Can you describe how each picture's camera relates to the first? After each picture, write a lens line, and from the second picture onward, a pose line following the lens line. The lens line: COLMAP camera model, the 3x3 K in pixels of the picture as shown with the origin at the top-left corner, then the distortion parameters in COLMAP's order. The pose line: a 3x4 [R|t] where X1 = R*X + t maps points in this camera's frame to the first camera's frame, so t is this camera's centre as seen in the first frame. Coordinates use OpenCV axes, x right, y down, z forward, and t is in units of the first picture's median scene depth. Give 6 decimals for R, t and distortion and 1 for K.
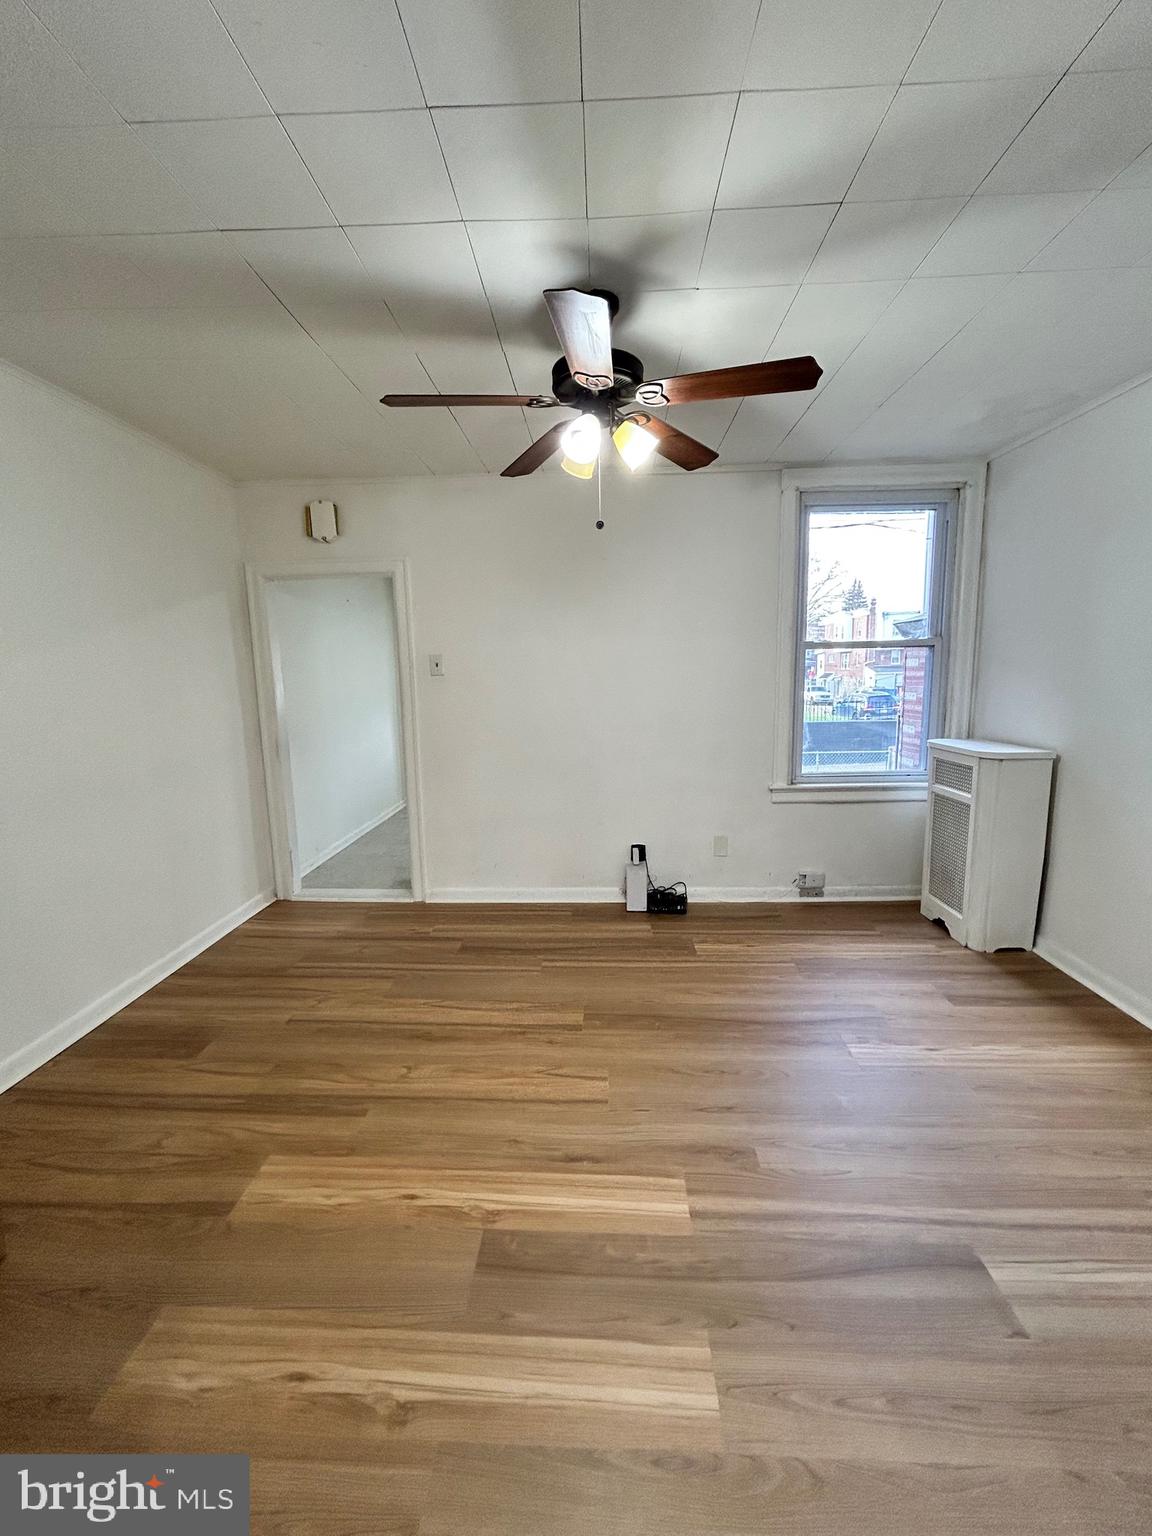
lens RADIAL K [[619.6, 0, 575.2], [0, 619.6, 762.3], [0, 0, 1]] dist [-0.004536, -0.000134]
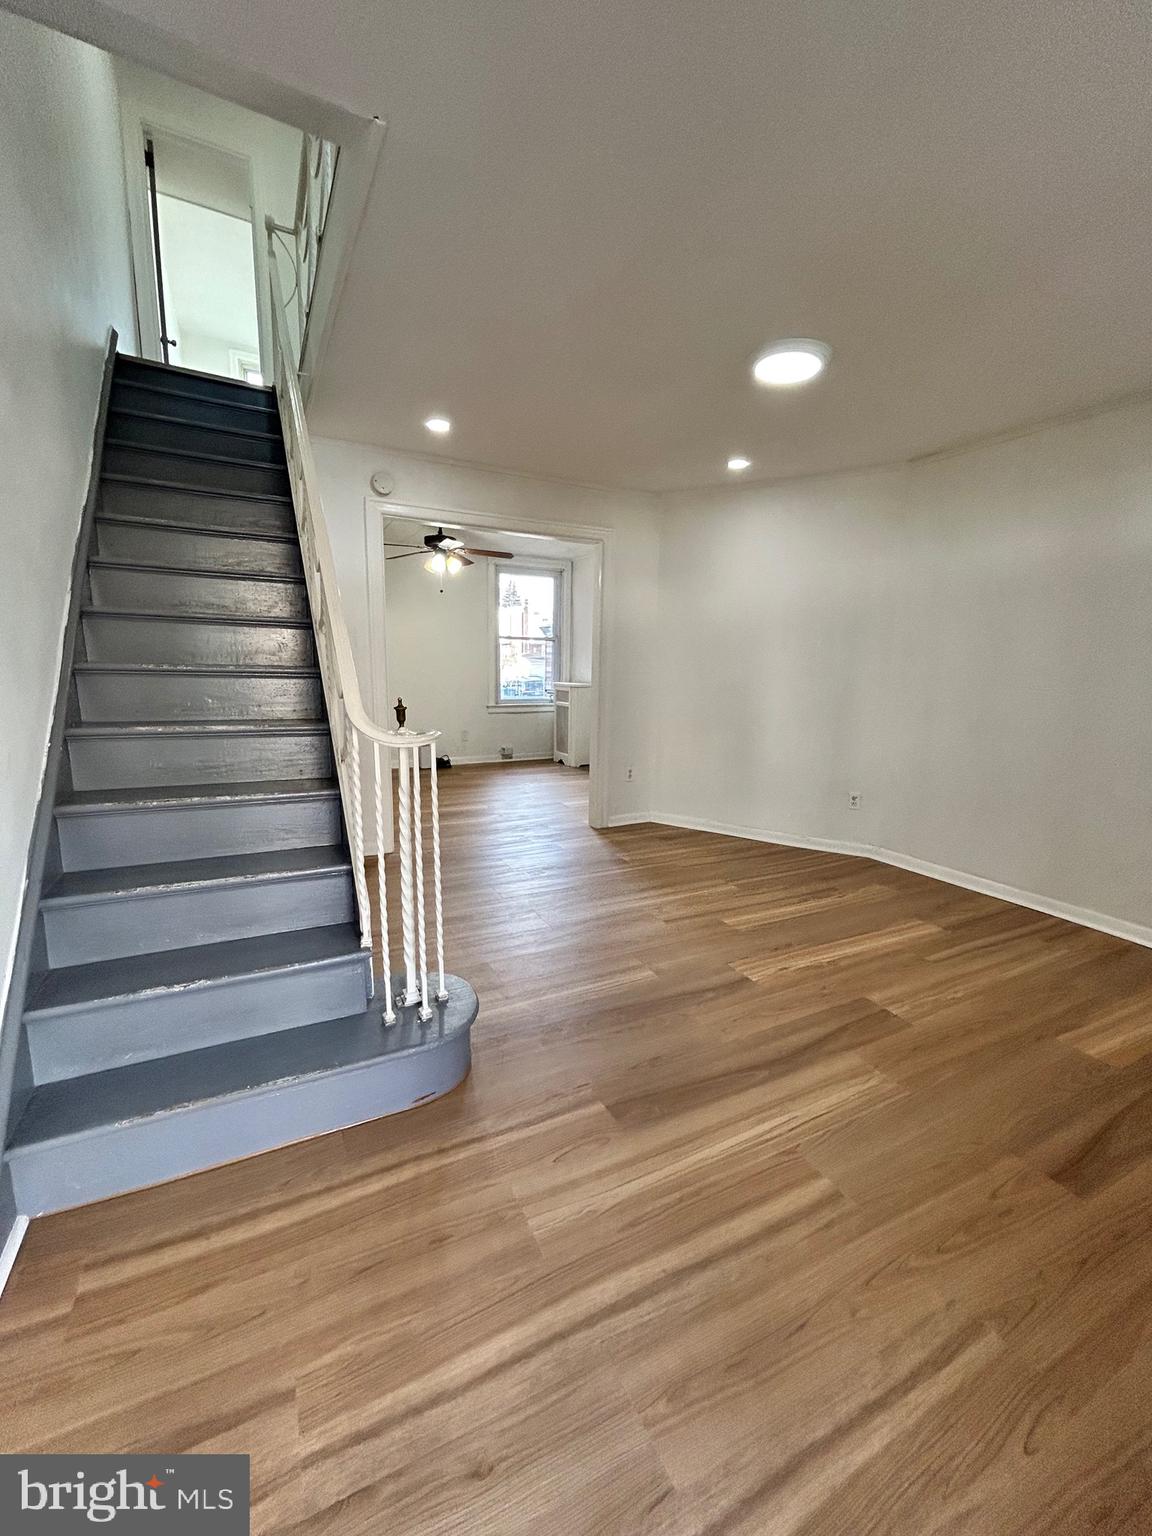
lens RADIAL K [[619.6, 0, 575.2], [0, 619.6, 762.3], [0, 0, 1]] dist [-0.004536, -0.000134]
pose [[0.867478, -0.046991, 0.495251, -0.465240], [0.036967, 0.998865, 0.030024, 0.179435], [-0.496100, -0.007737, 0.868231, -0.946111]]
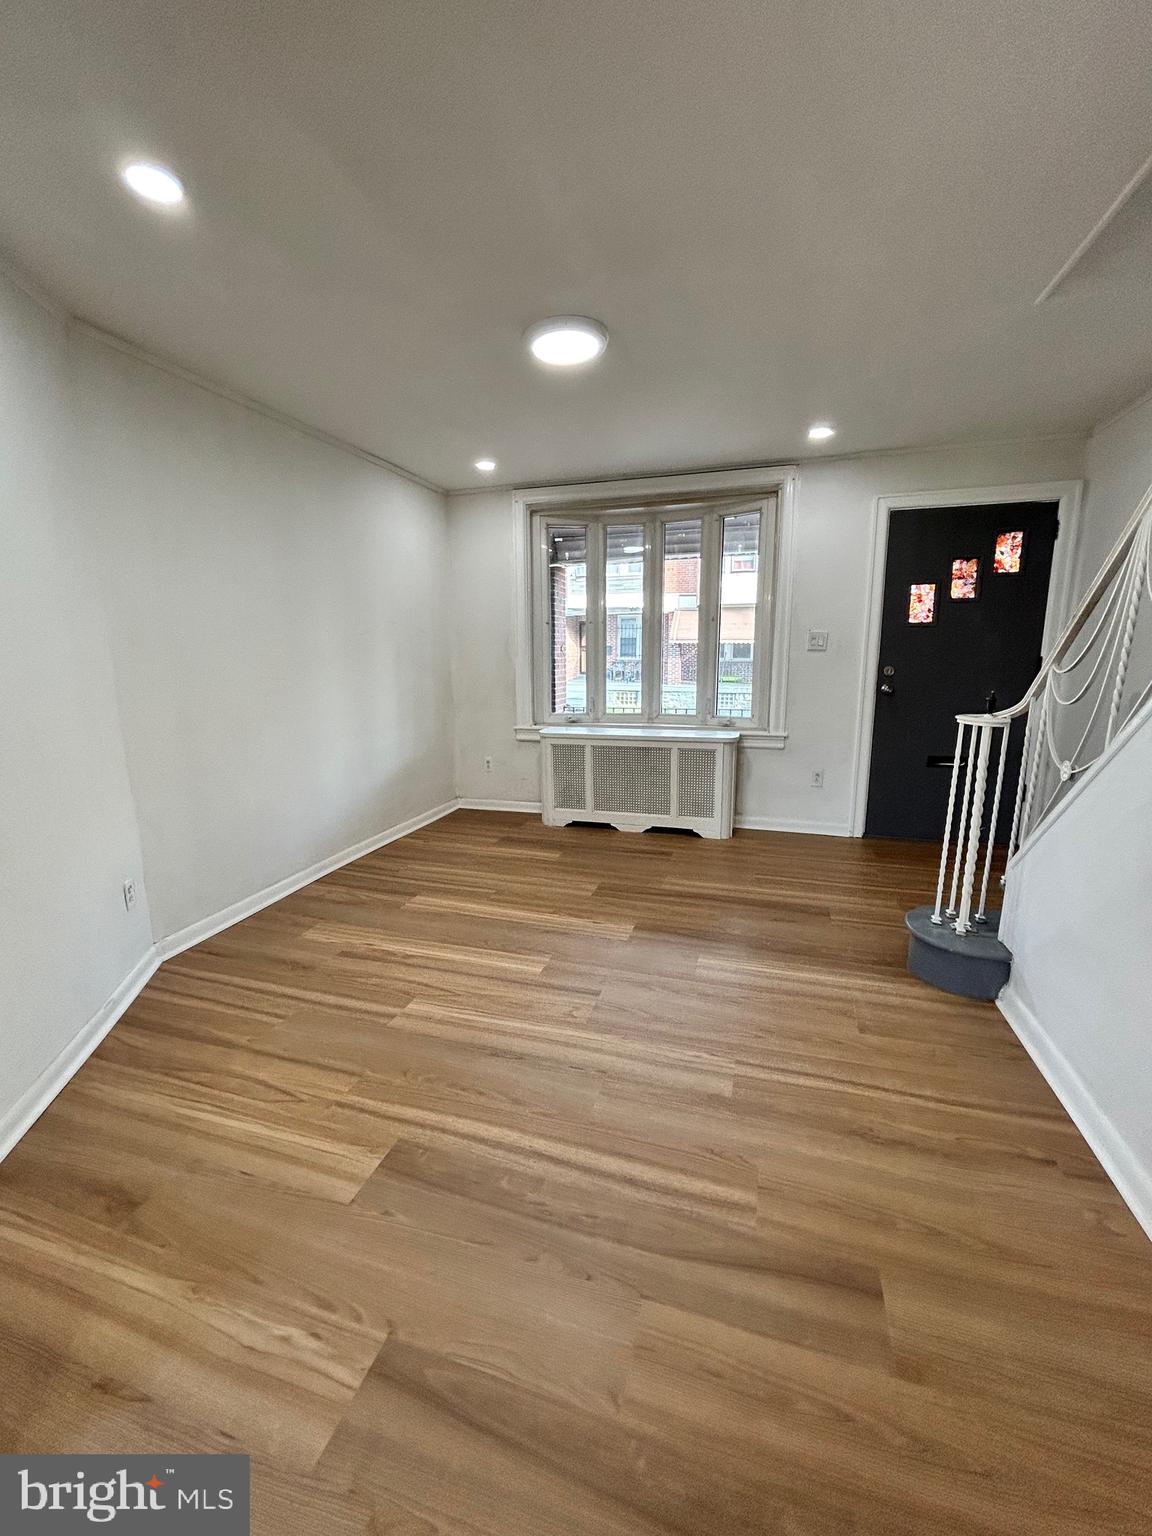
lens RADIAL K [[621.3, 0, 581.0], [0, 621.3, 768.0], [0, 0, 1]] dist [-0.002545, 0.000036]
pose [[-0.967653, -0.030423, 0.250445, -0.095255], [0.053835, 0.944938, 0.322791, -0.018056], [-0.246476, 0.325832, -0.912734, 0.250497]]
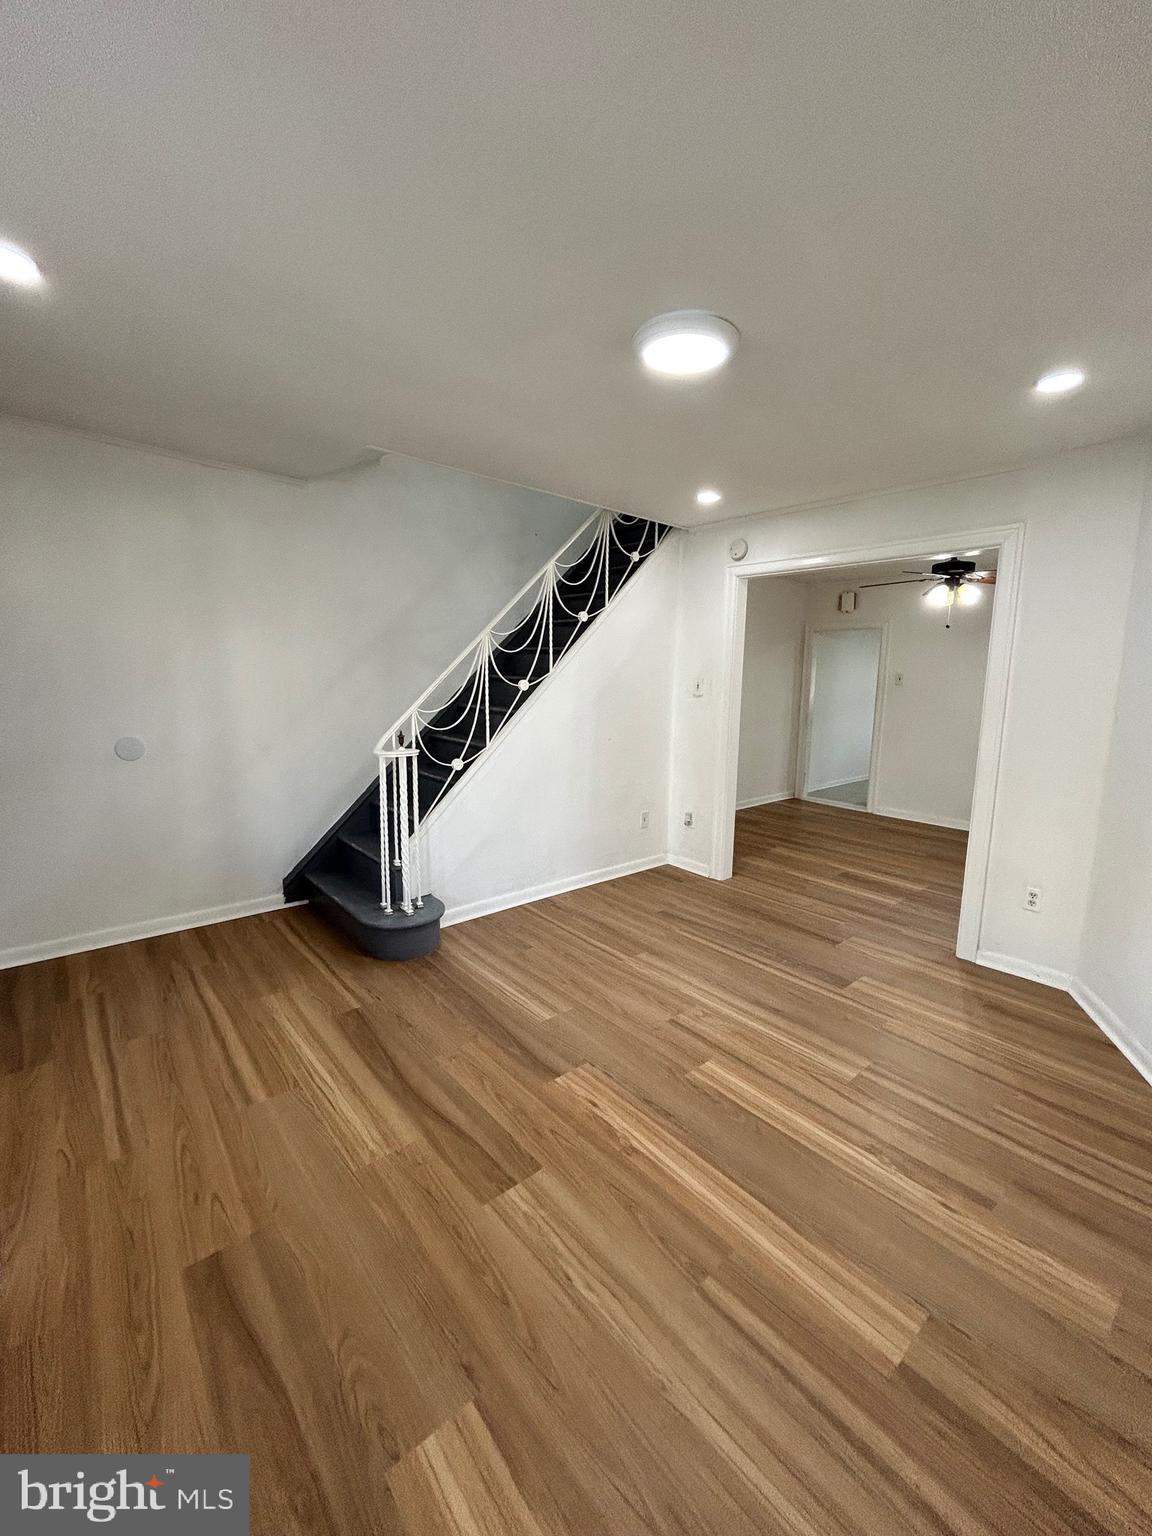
lens RADIAL K [[621.3, 0, 581.0], [0, 621.3, 768.0], [0, 0, 1]] dist [-0.002545, 0.000036]
pose [[0.688691, 0.138306, -0.711742, 0.448616], [-0.133914, 0.989013, 0.062609, 0.102620], [0.712582, 0.052194, 0.699645, -0.877300]]
